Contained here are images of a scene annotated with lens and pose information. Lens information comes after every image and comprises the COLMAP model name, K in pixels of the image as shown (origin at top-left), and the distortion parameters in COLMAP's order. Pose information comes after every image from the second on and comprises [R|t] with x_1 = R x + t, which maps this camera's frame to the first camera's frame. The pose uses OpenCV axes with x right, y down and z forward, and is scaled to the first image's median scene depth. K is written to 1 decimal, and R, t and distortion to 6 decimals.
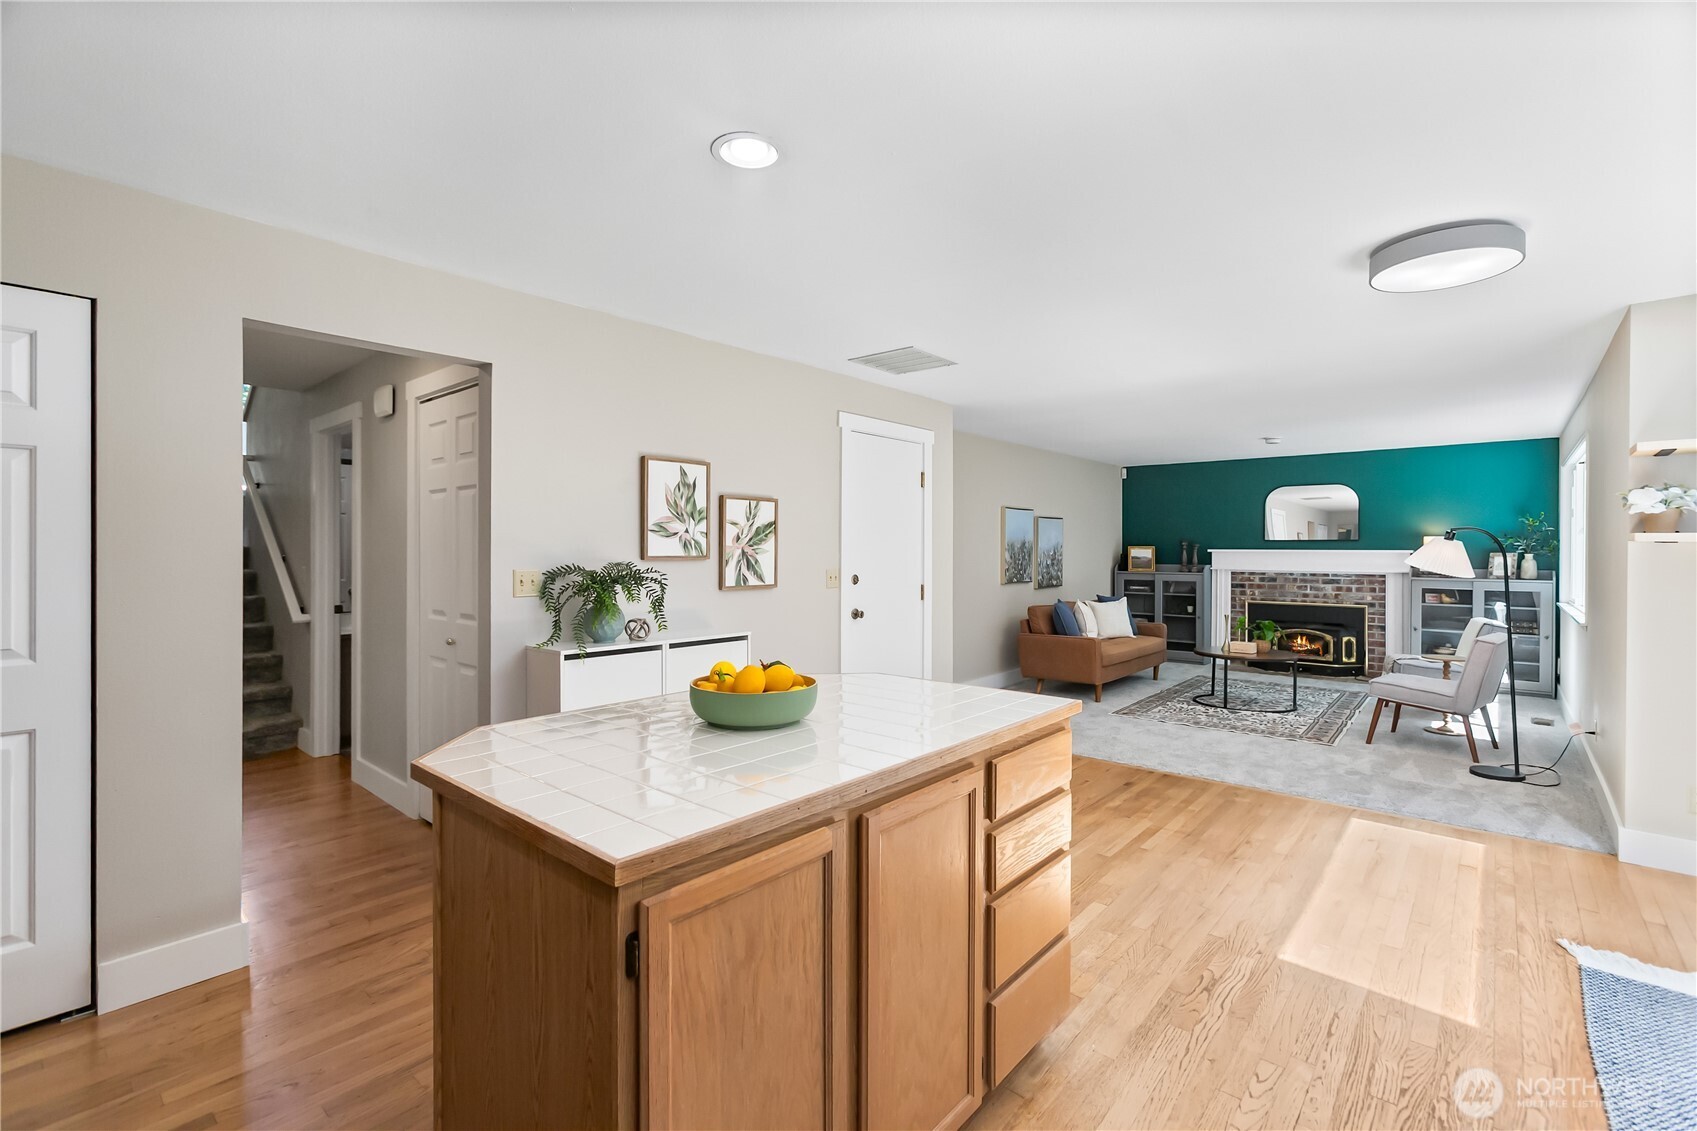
lens RADIAL K [[750.6, 0, 859.5], [0, 750.6, 551.7], [0, 0, 1]] dist [-0.002891, 0.007259]
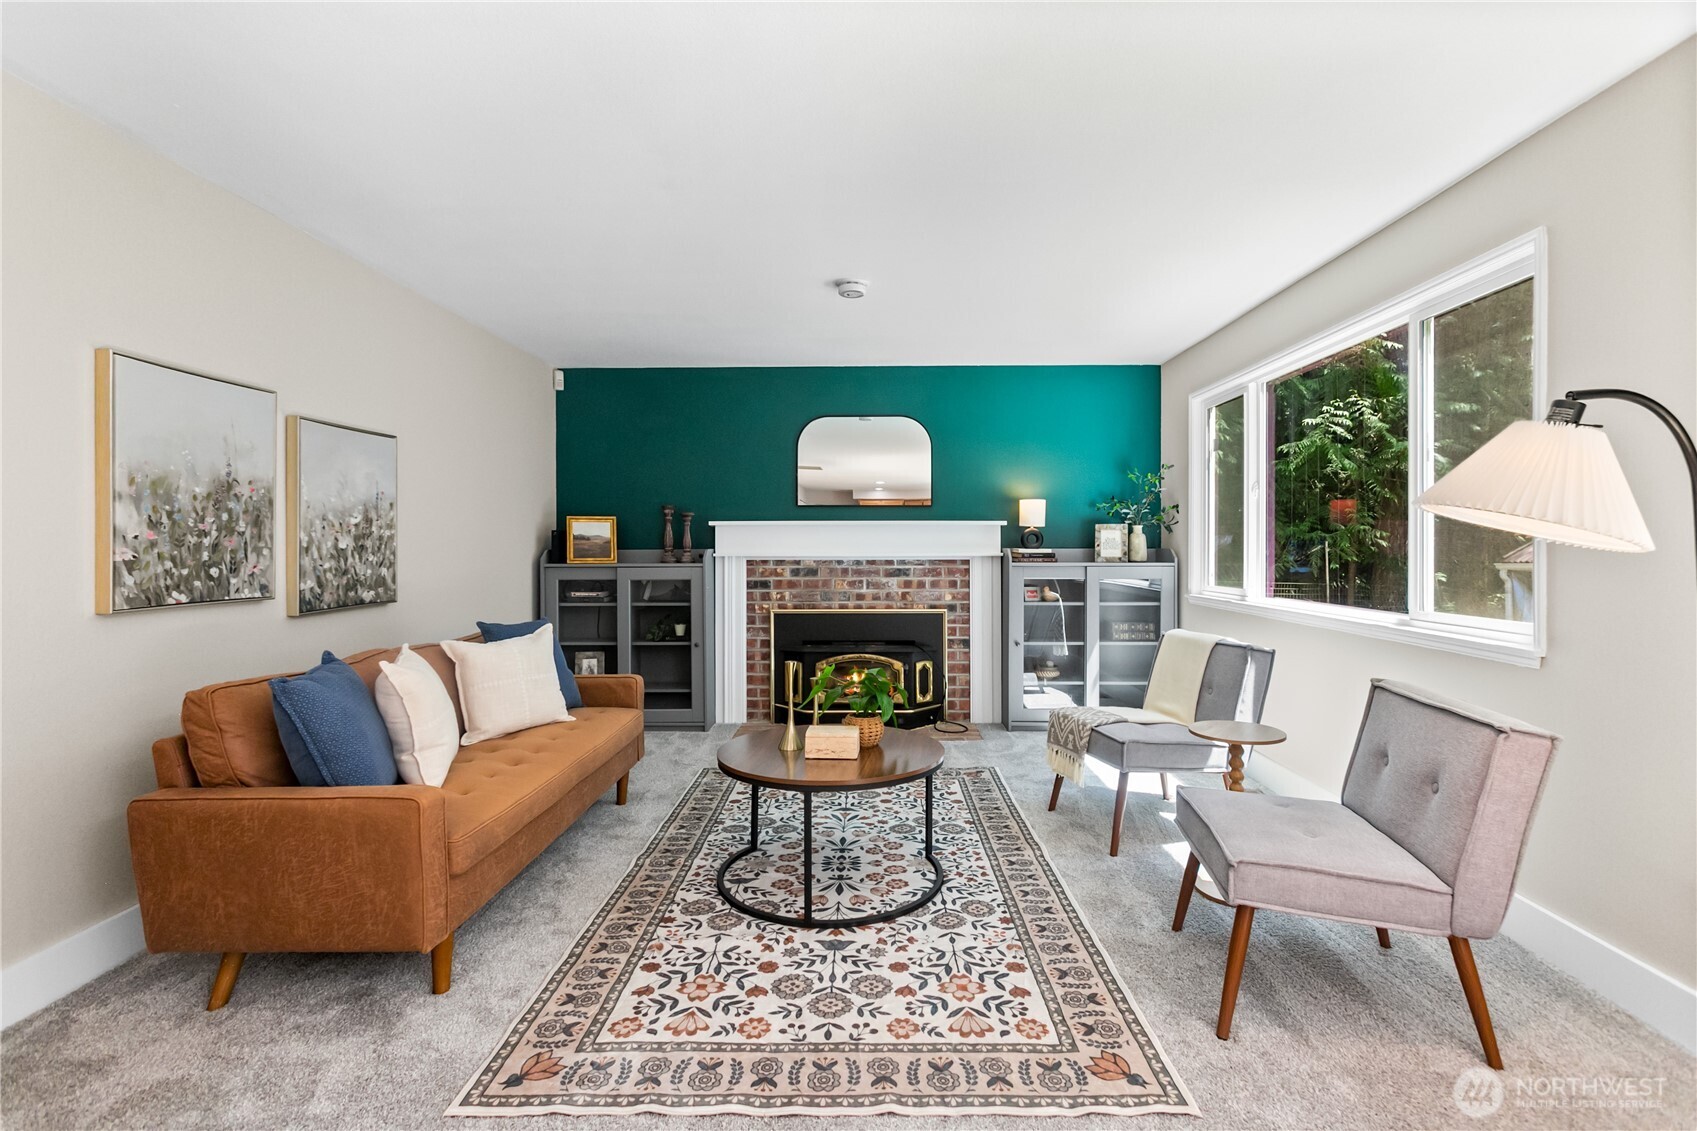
lens RADIAL K [[750.6, 0, 859.5], [0, 750.6, 551.7], [0, 0, 1]] dist [-0.002891, 0.007259]
pose [[0.771697, -0.011248, 0.635891, 0.211374], [0.007059, 0.999933, 0.009121, 0.016606], [-0.635952, -0.002550, 0.771725, 0.539160]]
